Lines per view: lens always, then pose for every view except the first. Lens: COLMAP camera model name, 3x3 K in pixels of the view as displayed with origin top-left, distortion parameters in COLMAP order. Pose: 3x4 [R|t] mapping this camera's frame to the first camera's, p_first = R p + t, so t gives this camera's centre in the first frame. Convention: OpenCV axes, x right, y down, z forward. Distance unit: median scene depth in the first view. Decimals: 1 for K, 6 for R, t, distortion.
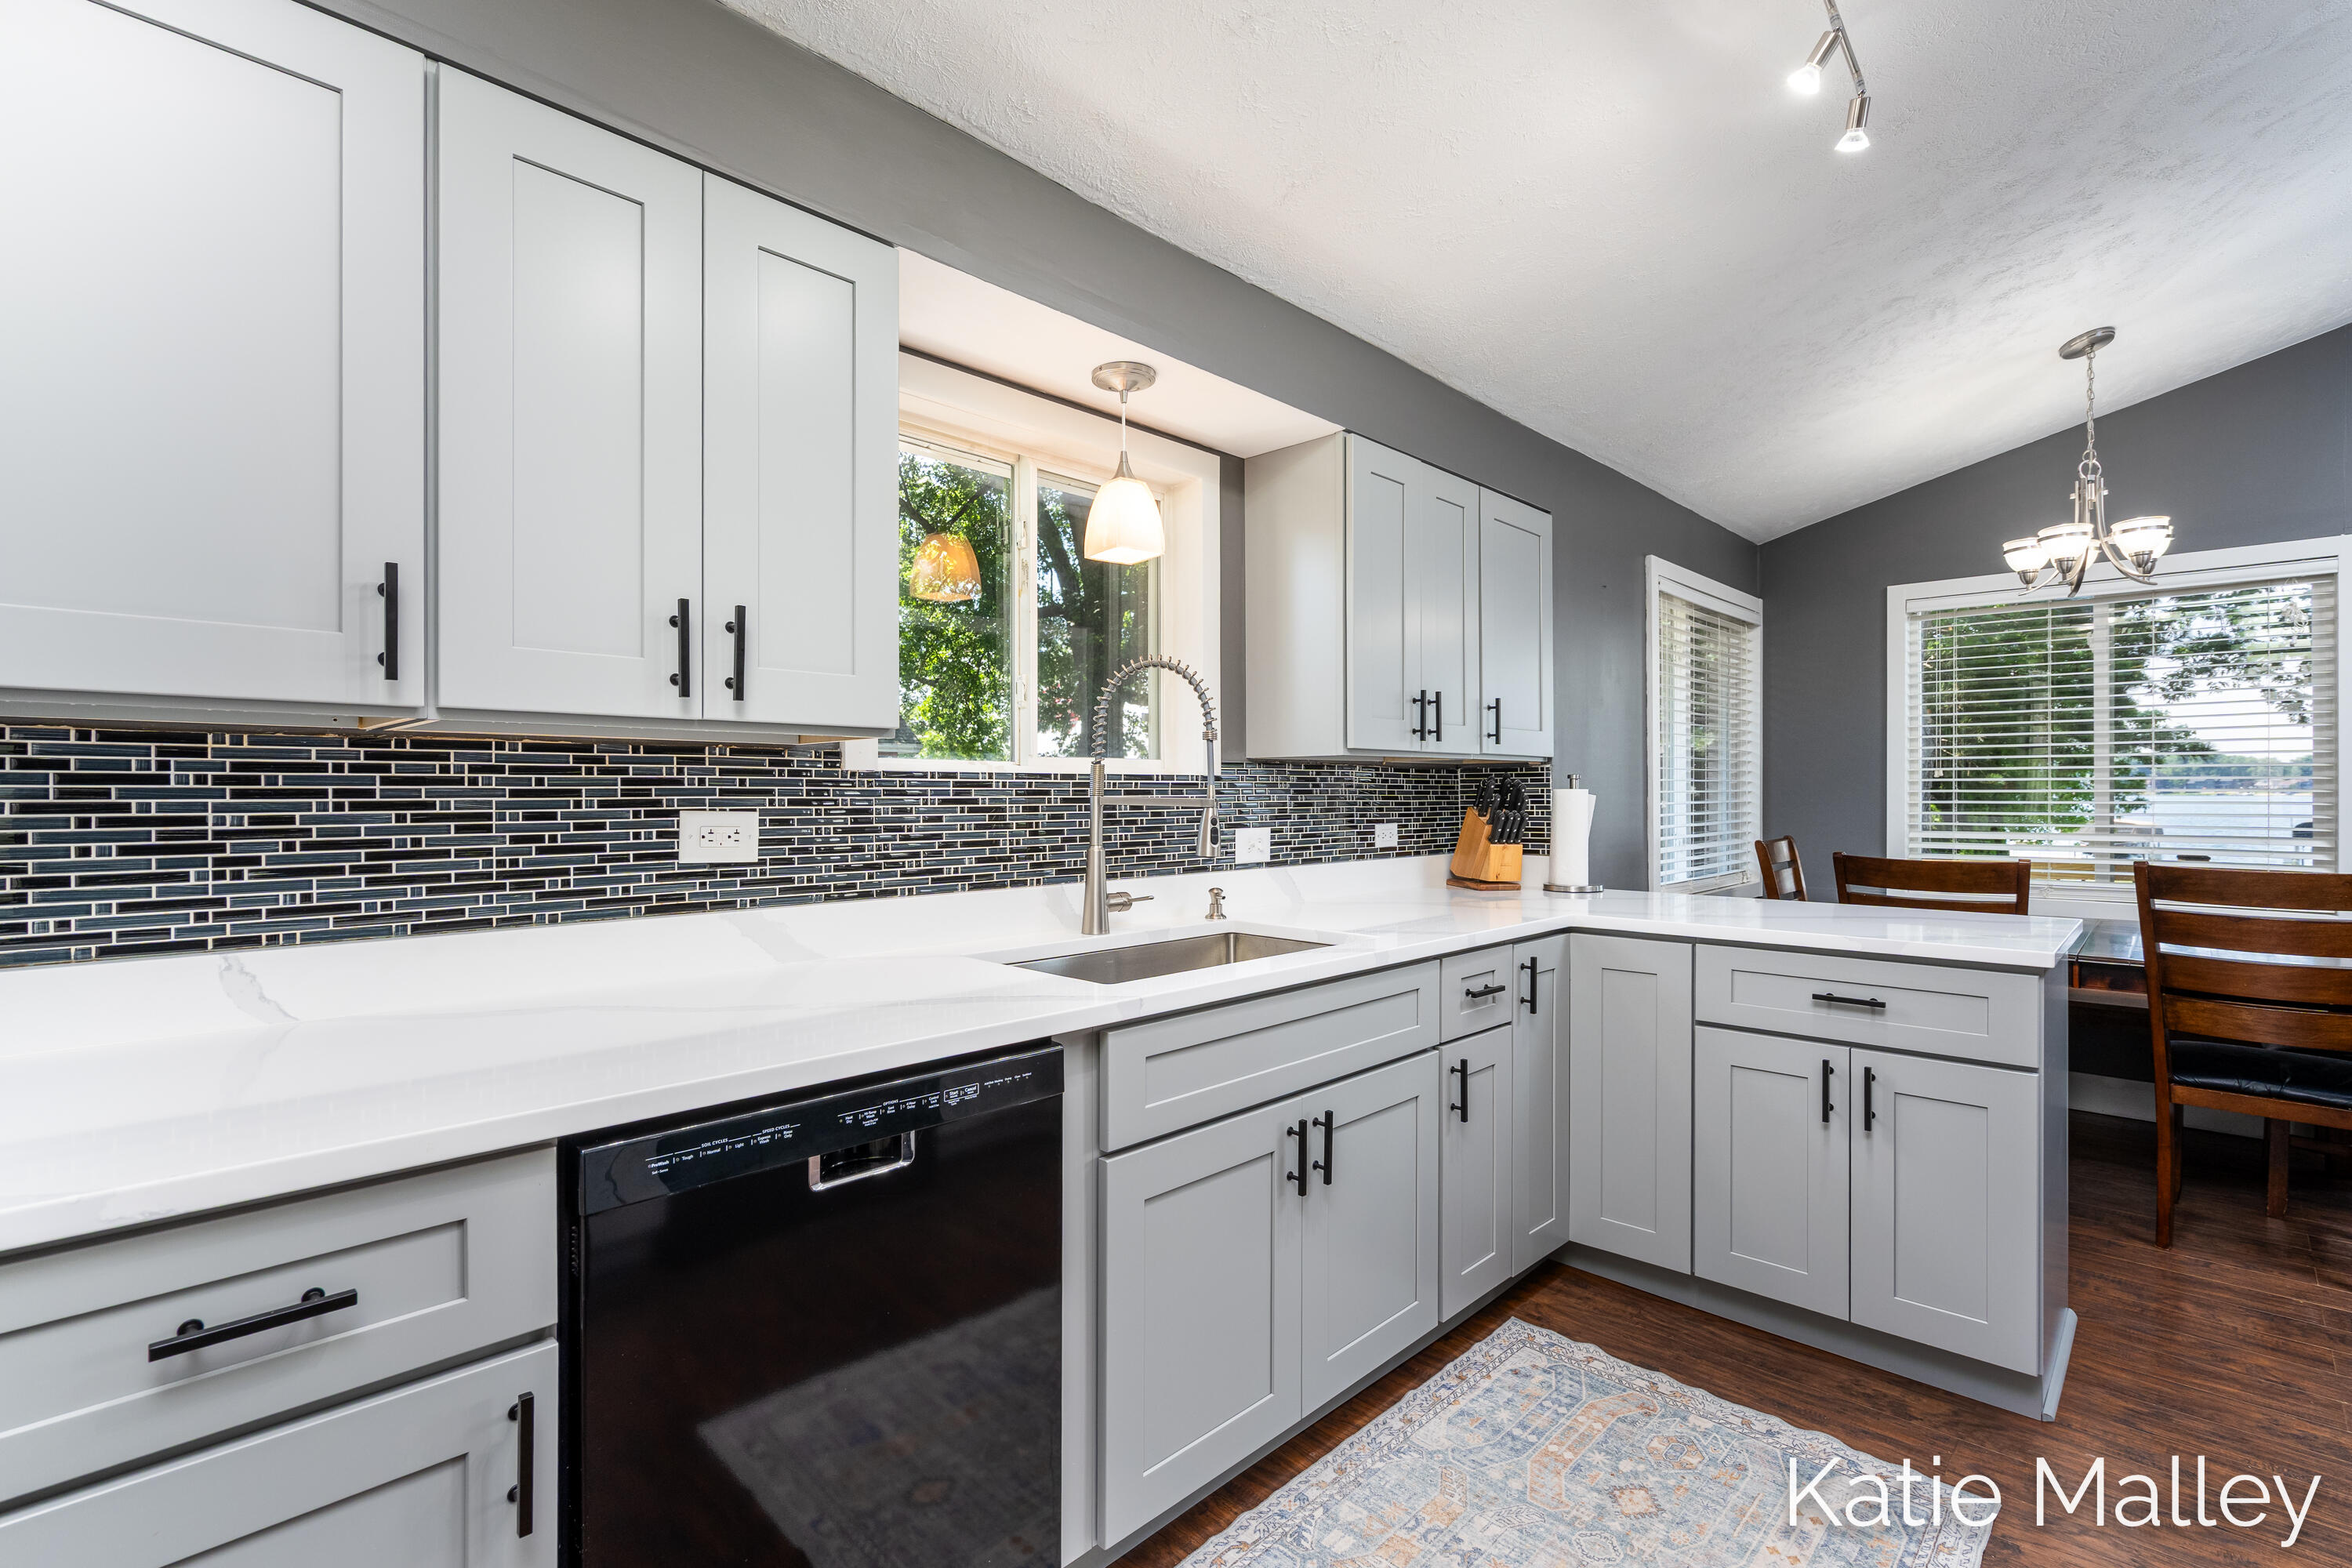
lens RADIAL K [[1052.7, 0, 1187.4], [0, 1052.7, 793.0], [0, 0, 1]] dist [-0.002187, 0.000243]
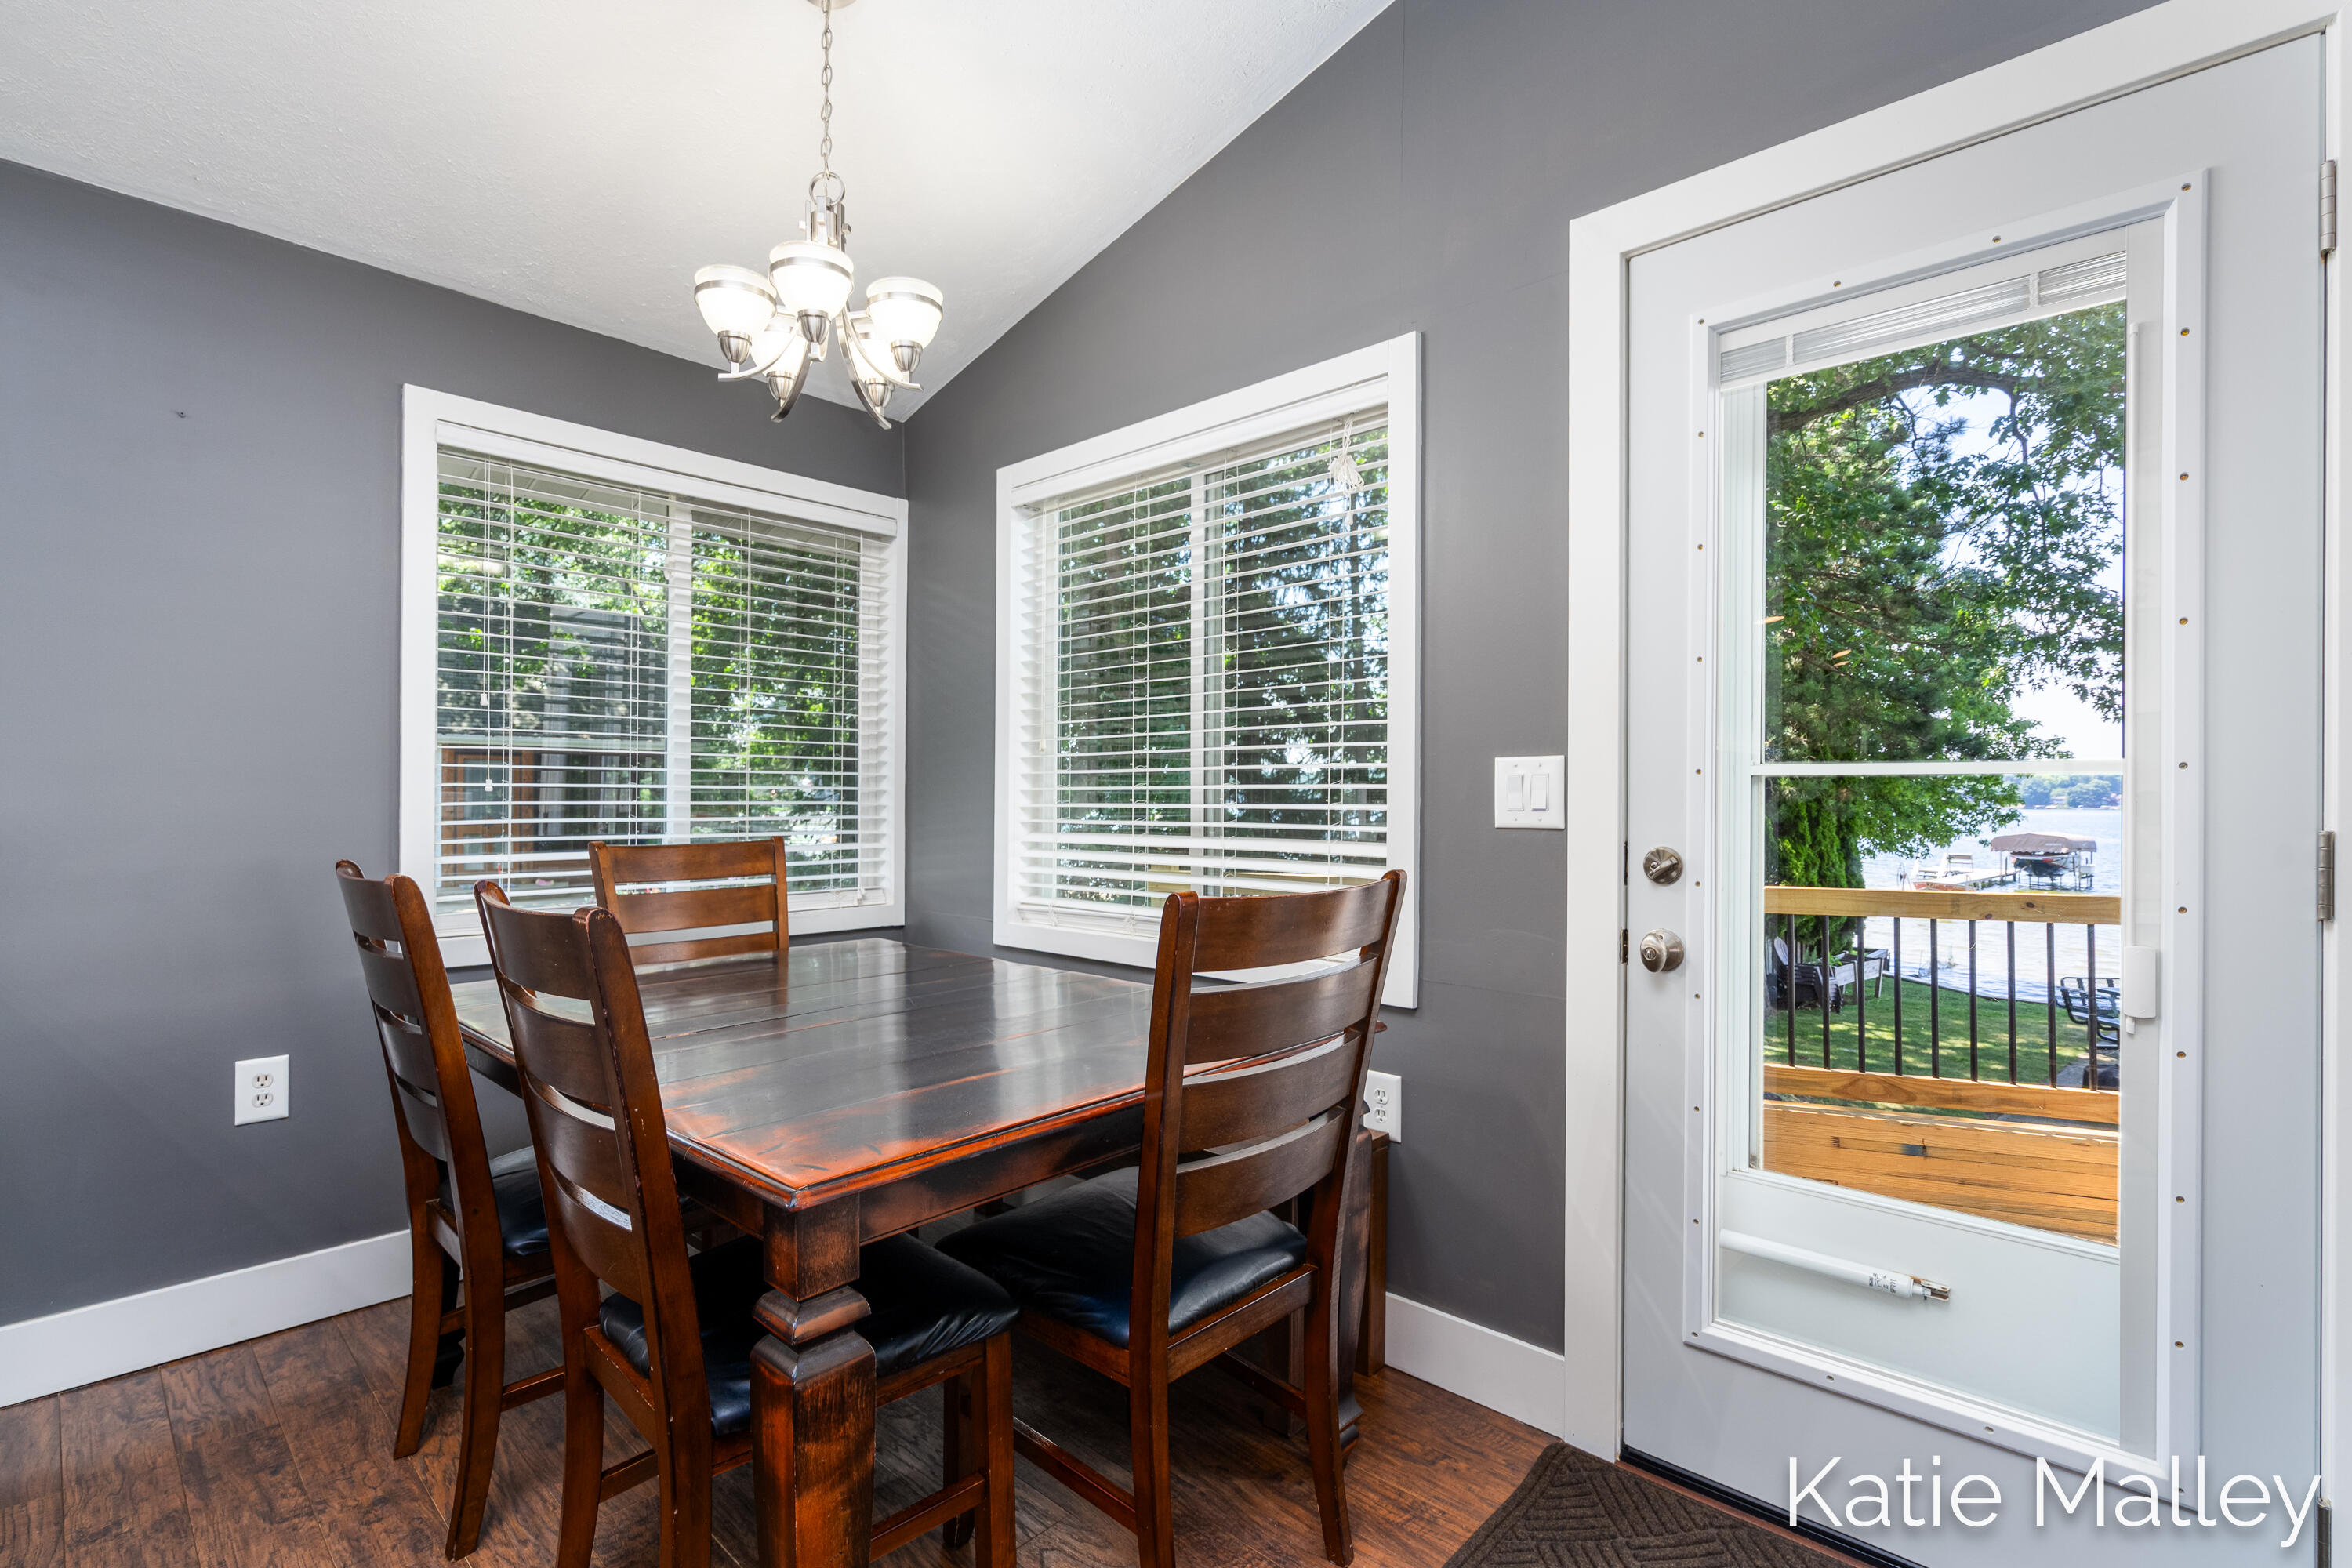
lens RADIAL K [[1083.3, 0, 1158.0], [0, 1083.3, 795.2], [0, 0, 1]] dist [0.000700, 0.000119]
pose [[0.999856, 0.005881, 0.015941, 1.514708], [-0.005783, 0.999964, -0.006192, 0.032589], [-0.015977, 0.006099, 0.999854, 0.604318]]
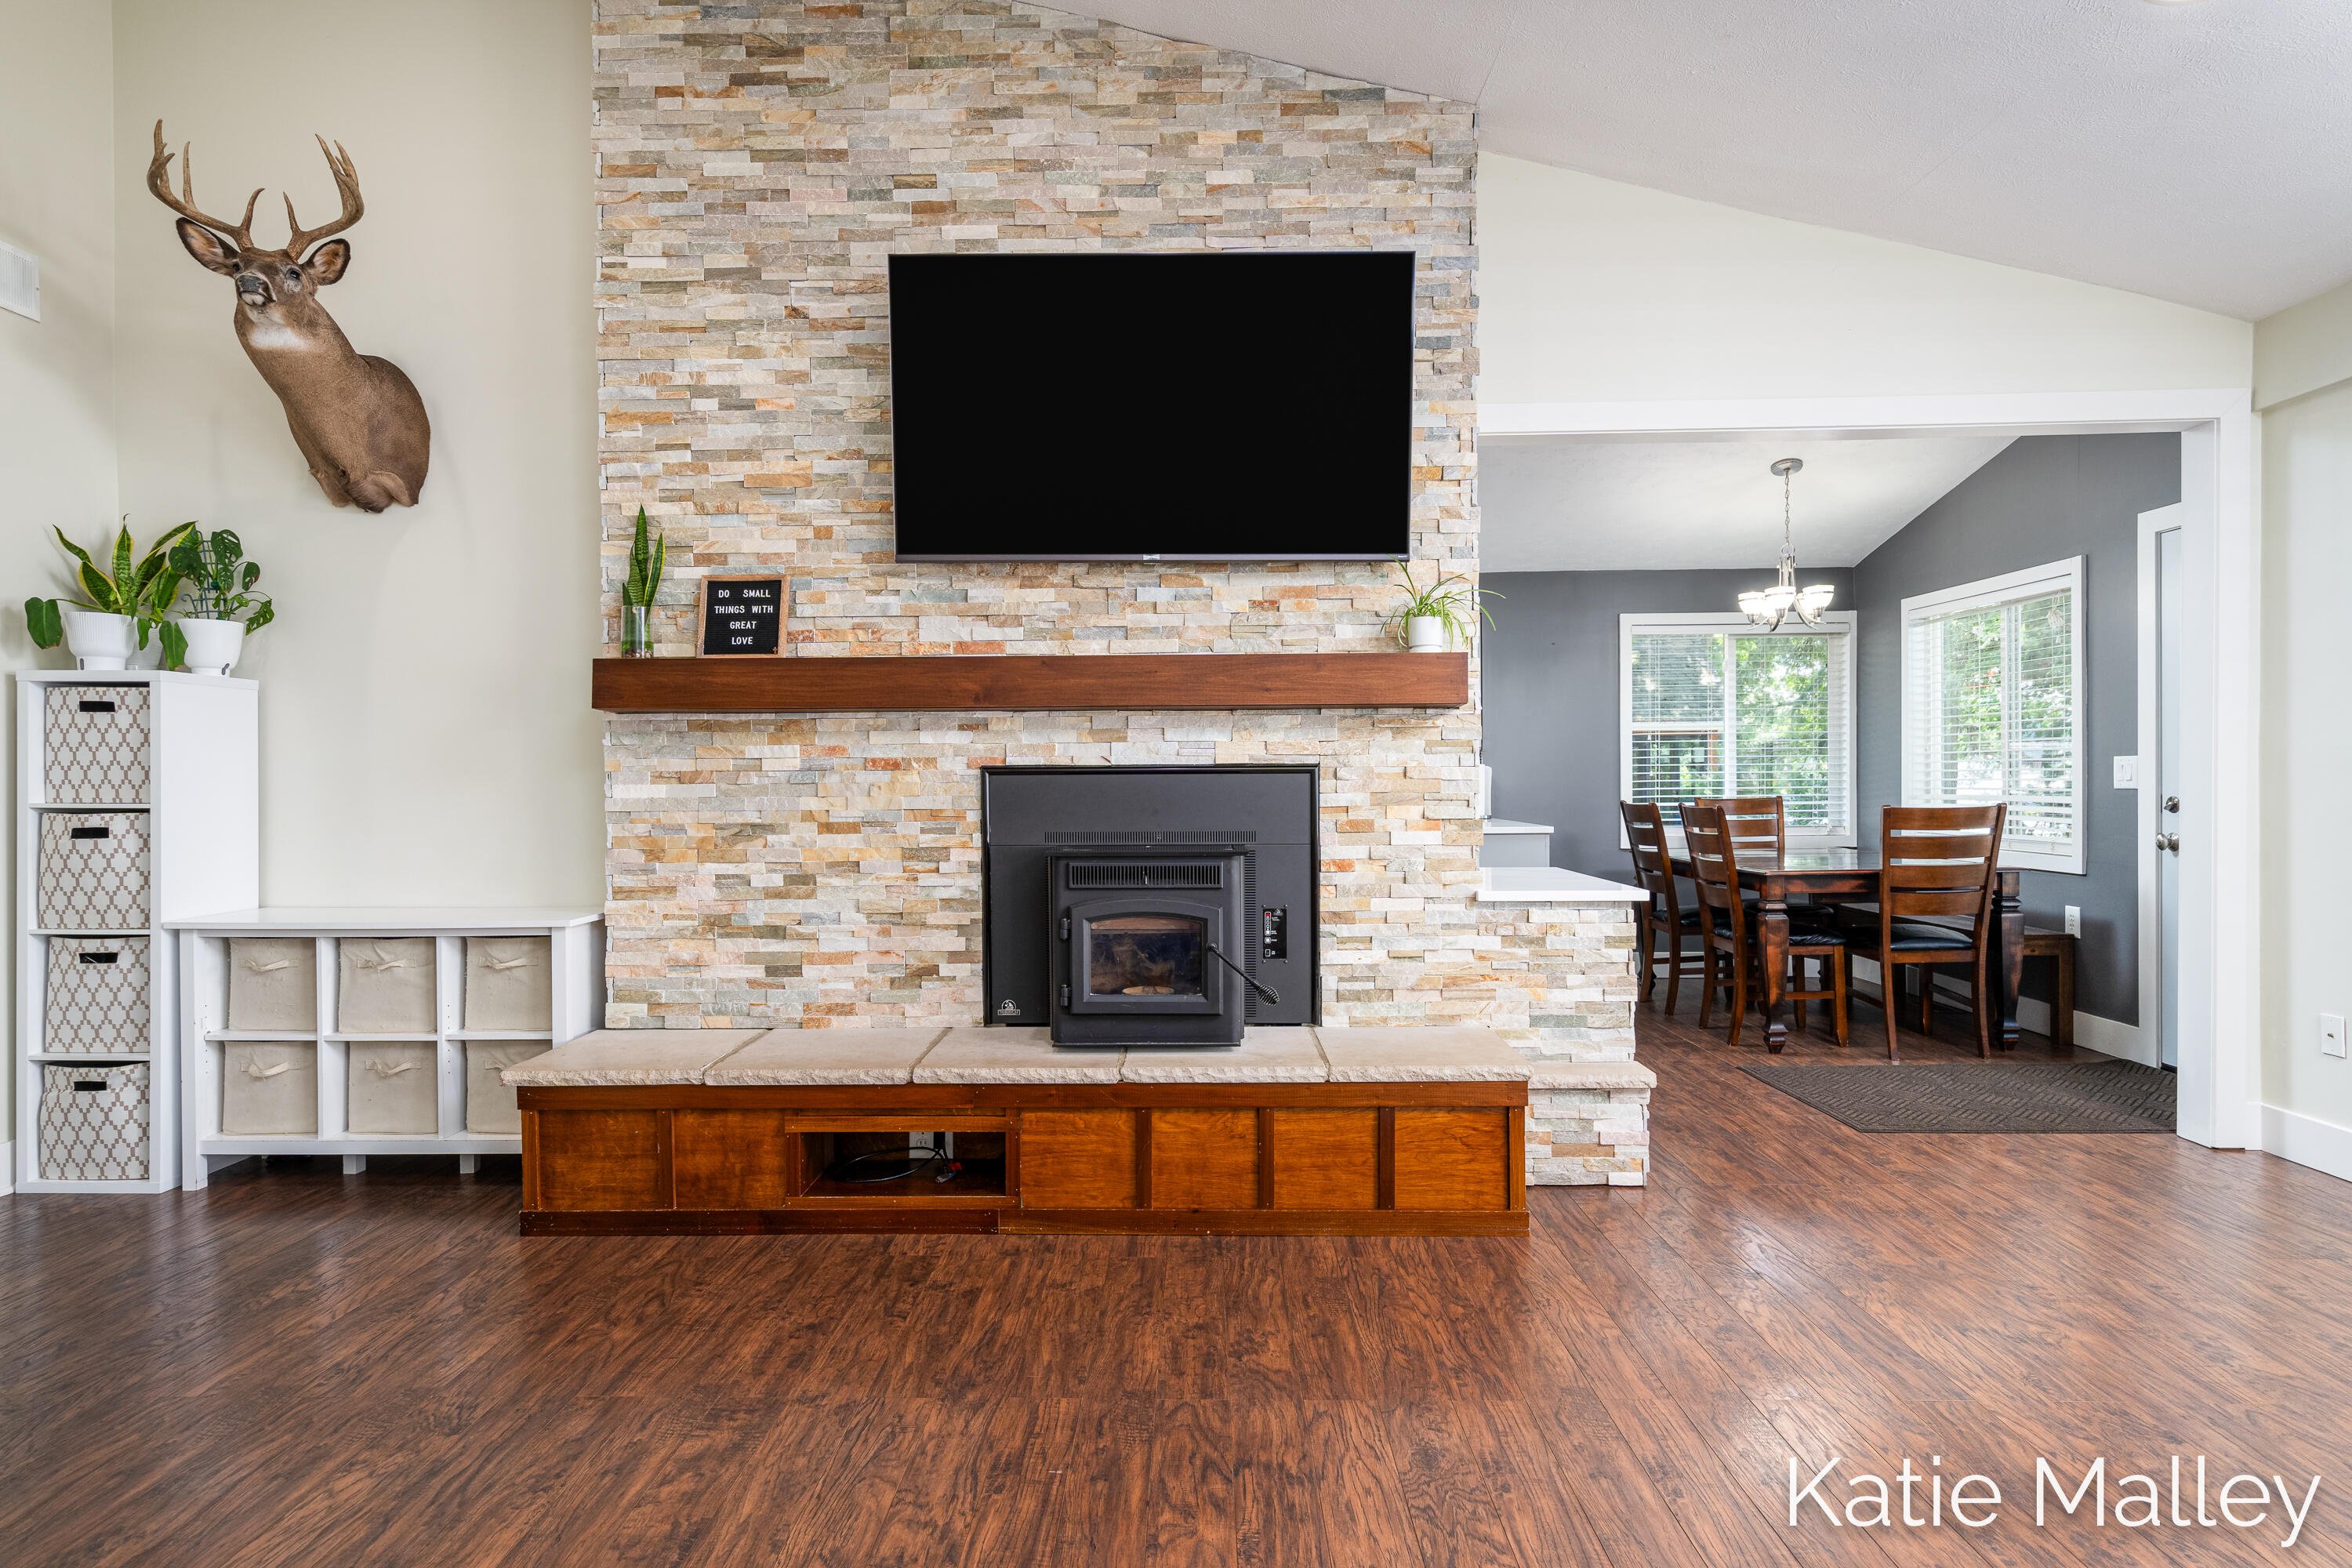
lens RADIAL K [[1244.5, 0, 1164.5], [0, 1244.5, 776.5], [0, 0, 1]] dist [0.001234, 0.001388]
pose [[0.684483, -0.002103, -0.729026, 2.290969], [0.004793, 0.999987, 0.001615, 0.017453], [0.729013, -0.004600, 0.684484, -1.321134]]
